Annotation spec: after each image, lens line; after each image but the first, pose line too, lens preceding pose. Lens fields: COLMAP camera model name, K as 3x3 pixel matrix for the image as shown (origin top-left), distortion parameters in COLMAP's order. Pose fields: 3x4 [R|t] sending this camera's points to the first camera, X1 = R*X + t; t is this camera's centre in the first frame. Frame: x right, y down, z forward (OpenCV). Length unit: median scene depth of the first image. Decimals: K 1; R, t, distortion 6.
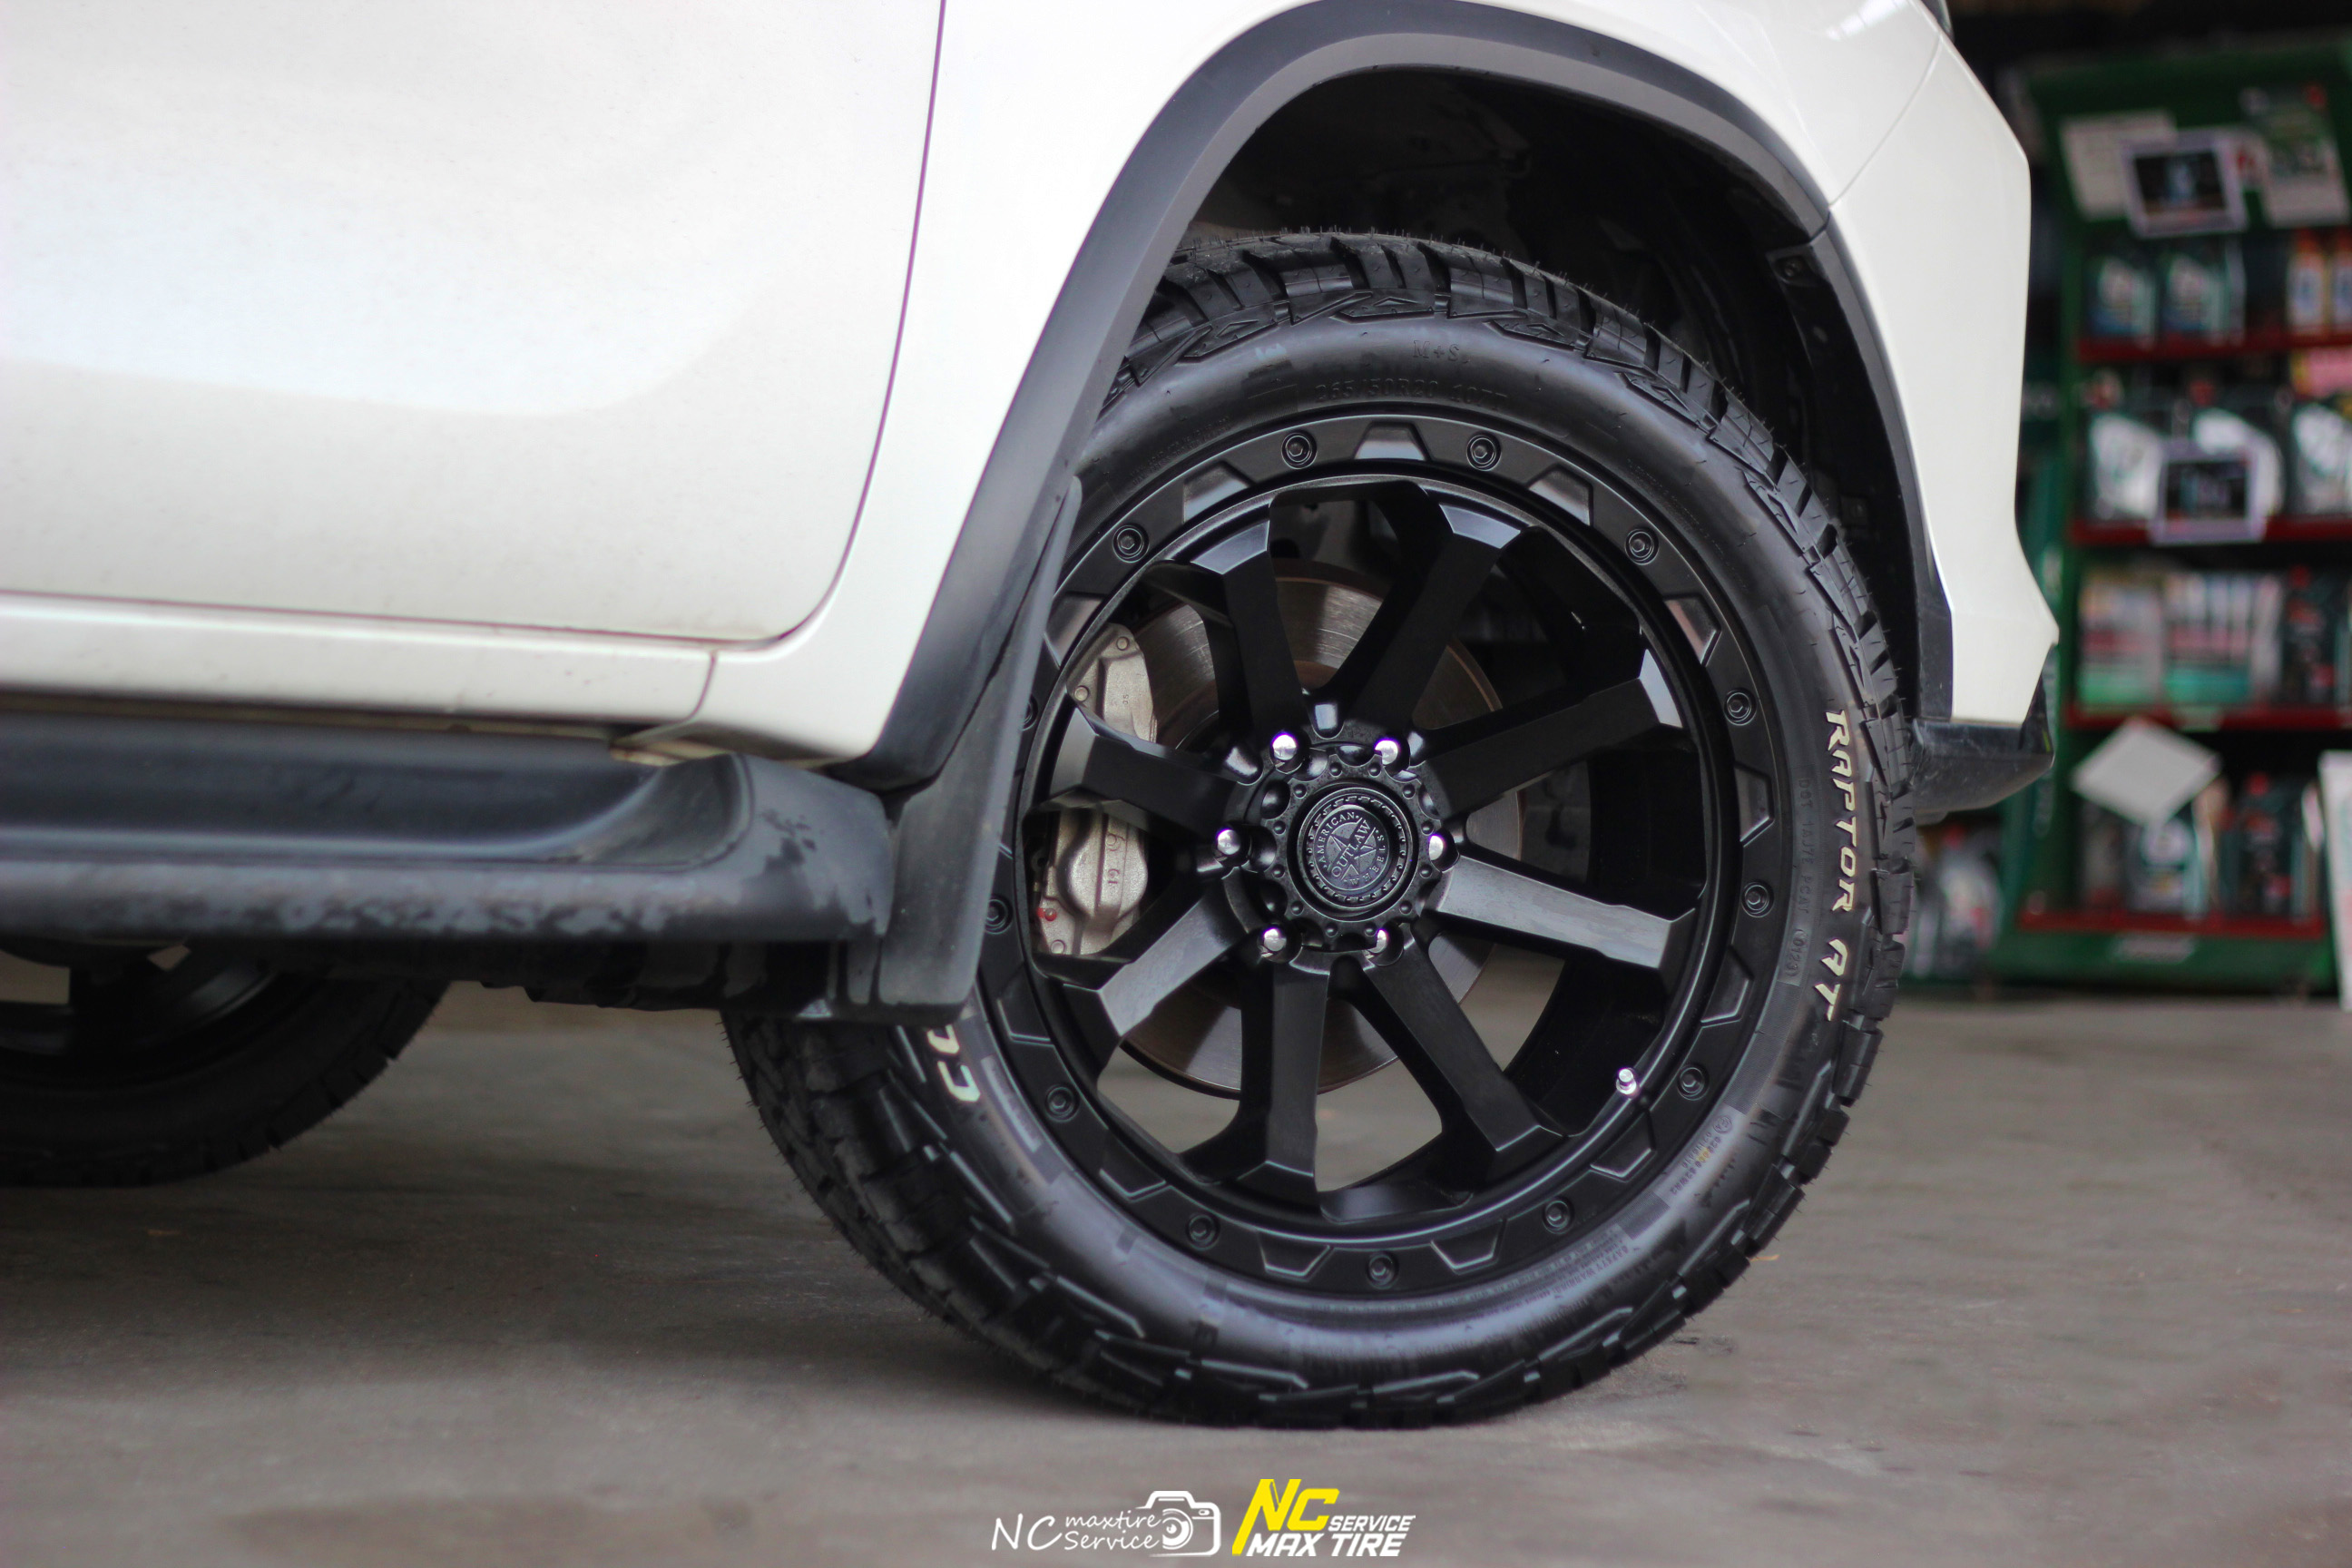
lens RADIAL K [[6677.3, 0, 1176.0], [0, 6677.3, 784.0], [0, 0, 1]] dist [-0.005067, -7.547846]
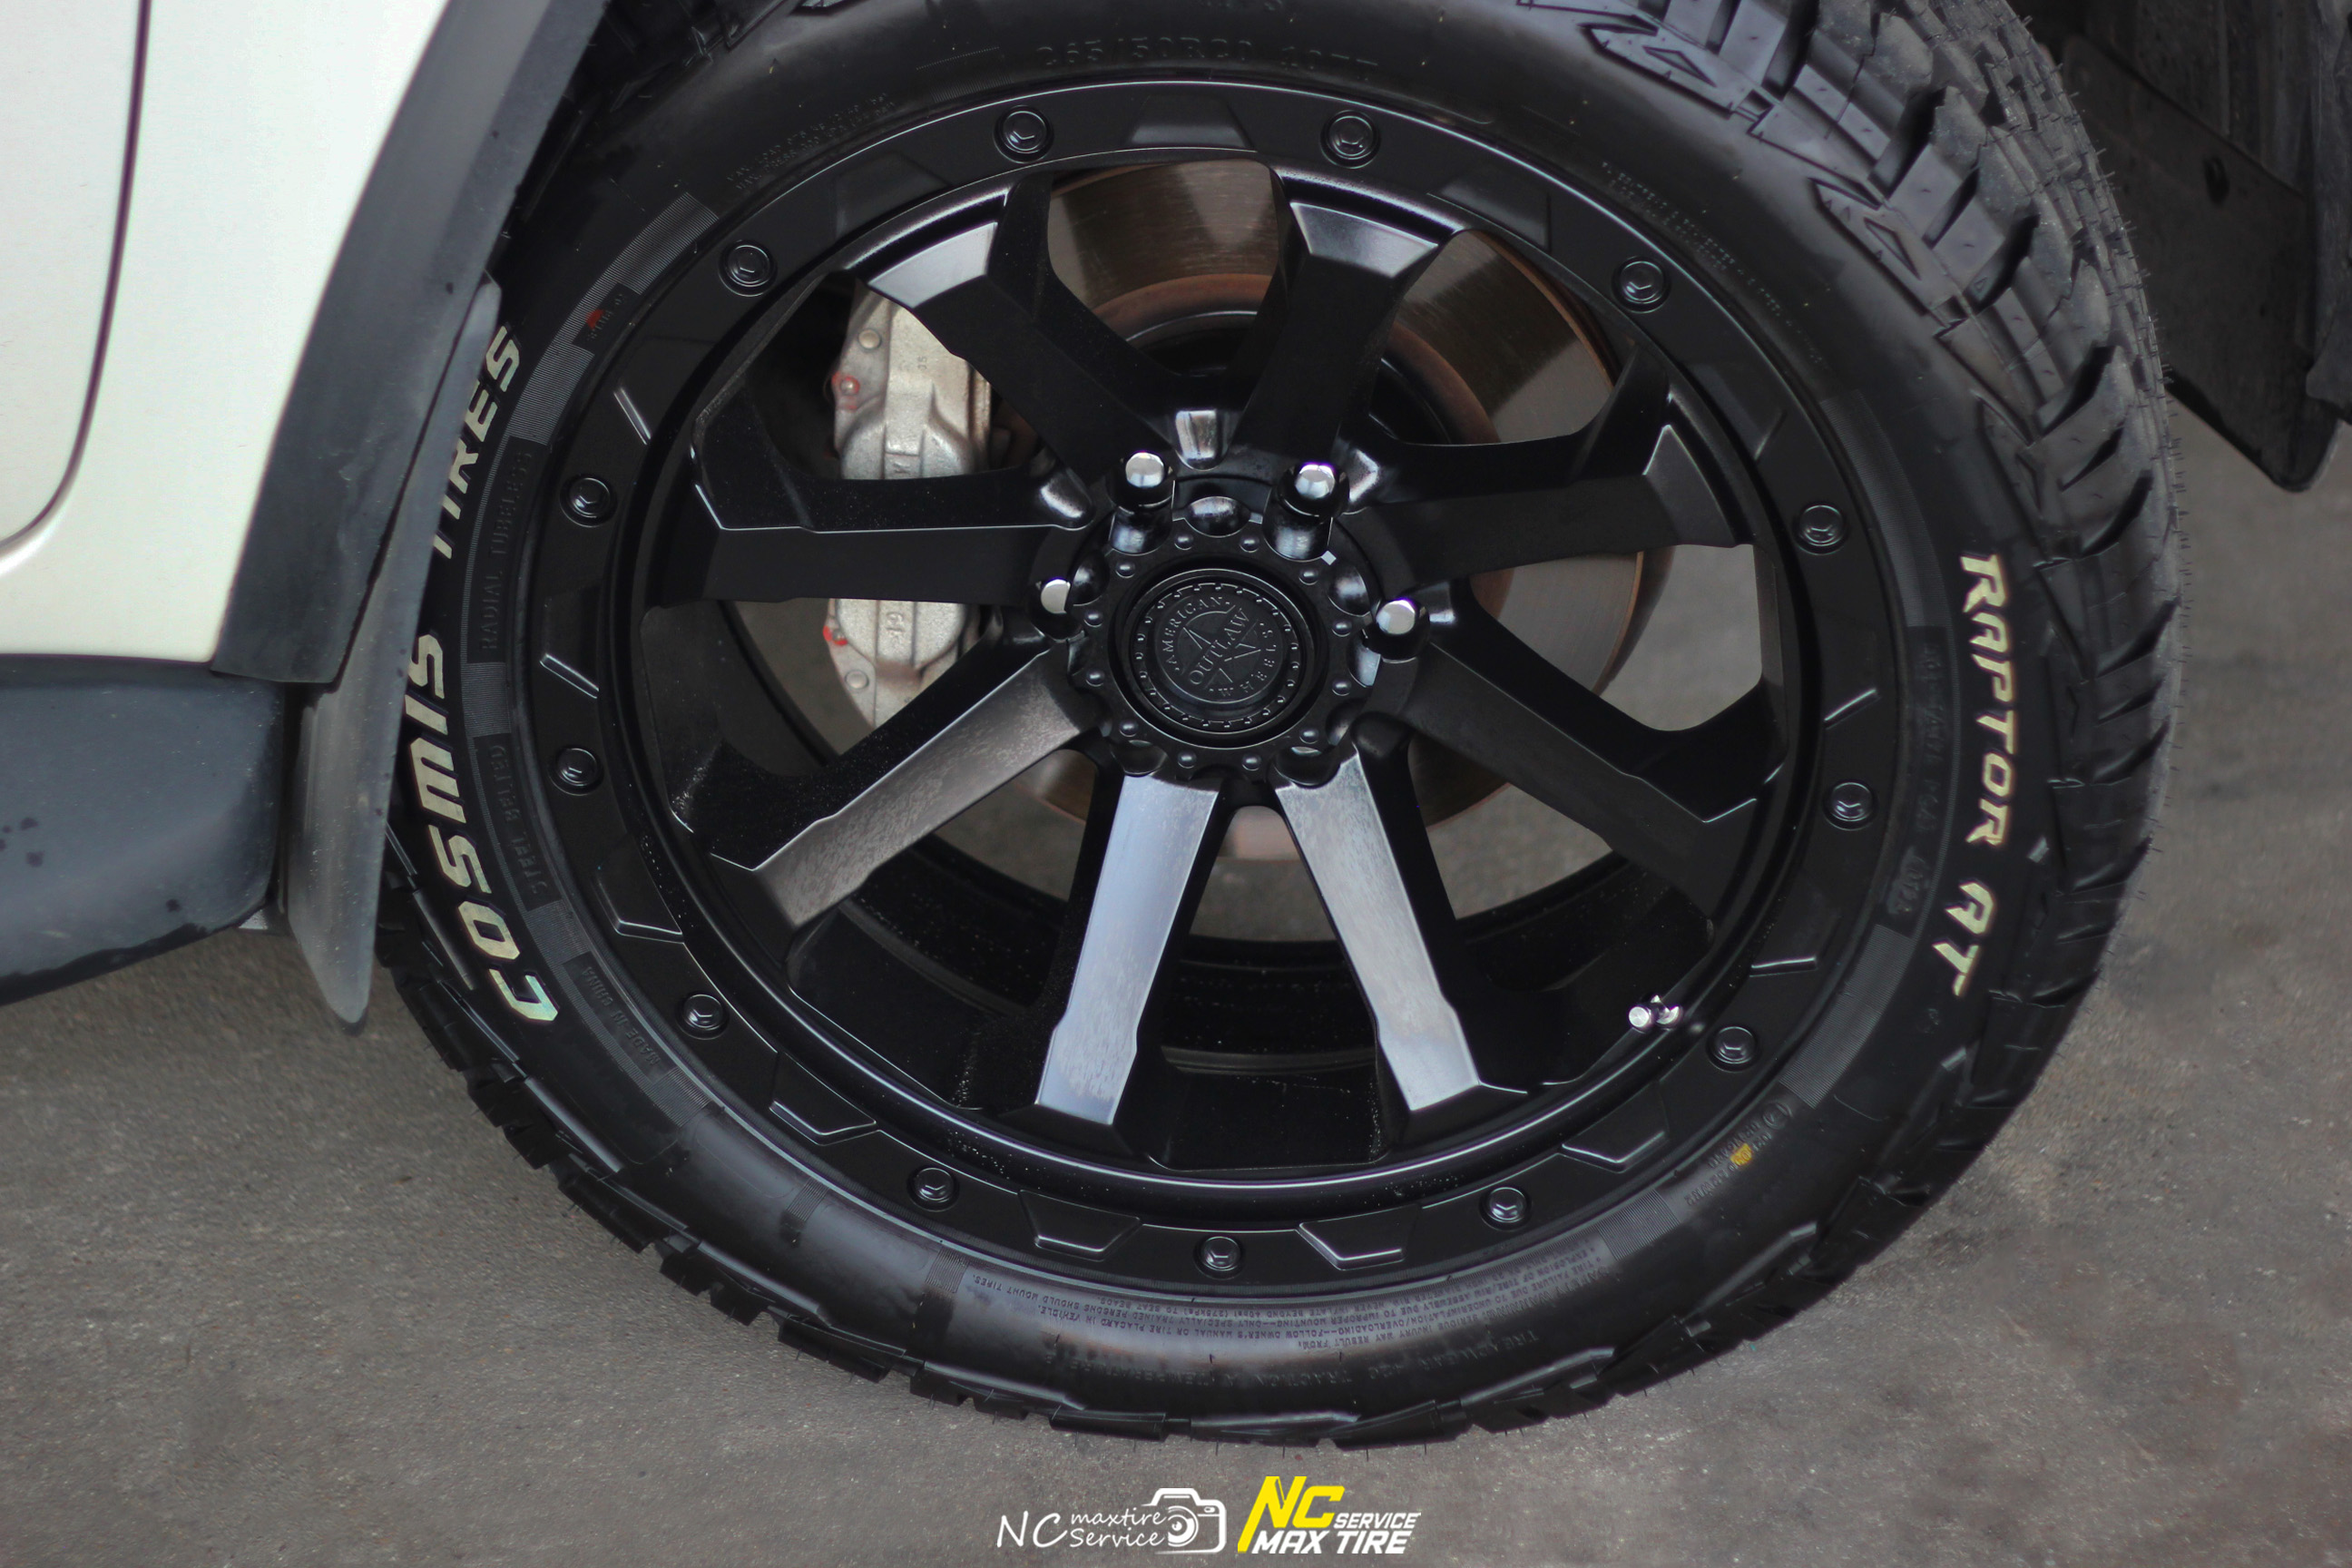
lens RADIAL K [[6677.3, 0, 1176.0], [0, 6677.3, 784.0], [0, 0, 1]] dist [-0.005067, -7.547846]
pose [[0.860192, 0.216573, -0.461699, 0.319180], [0.039883, 0.874003, 0.484280, -0.287655], [0.508409, -0.434988, 0.743173, 0.506099]]
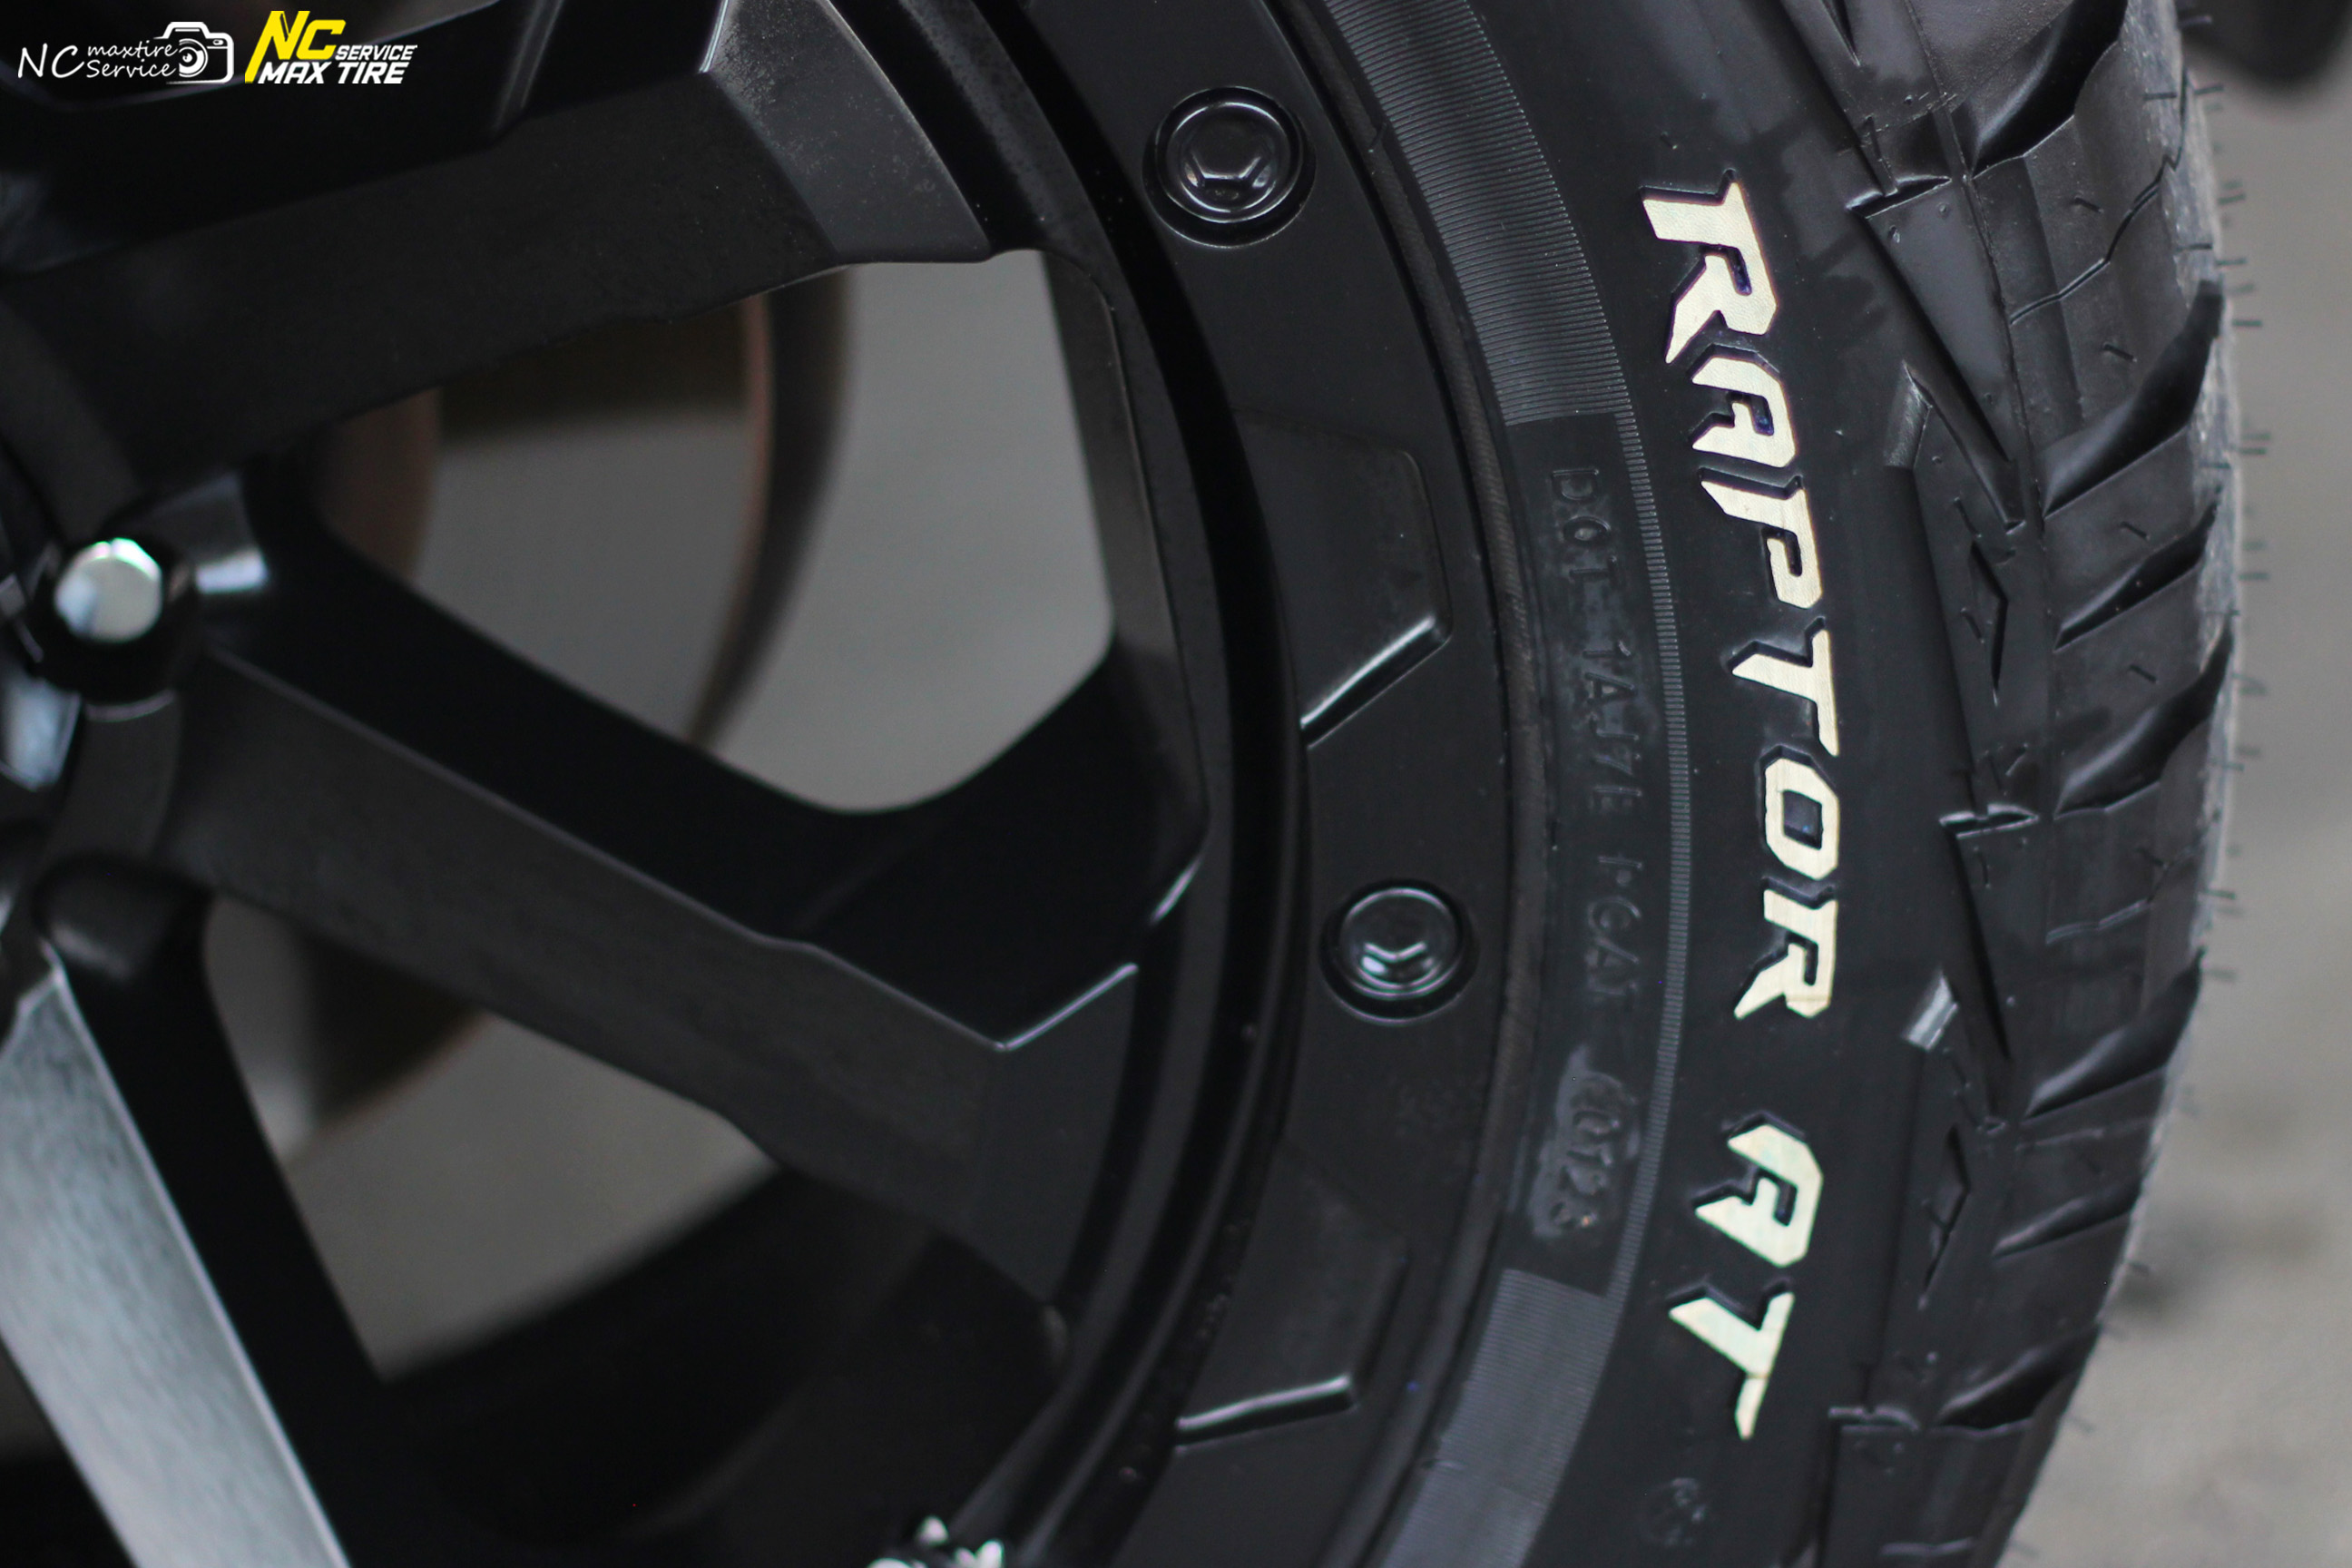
lens RADIAL K [[6677.3, 0, 1176.0], [0, 6677.3, 784.0], [0, 0, 1]] dist [-0.005067, -7.547846]
pose [[0.918090, 0.098972, -0.383817, 0.165643], [0.098569, 0.880898, 0.462928, -0.092293], [0.383920, -0.462842, 0.798988, 0.819155]]
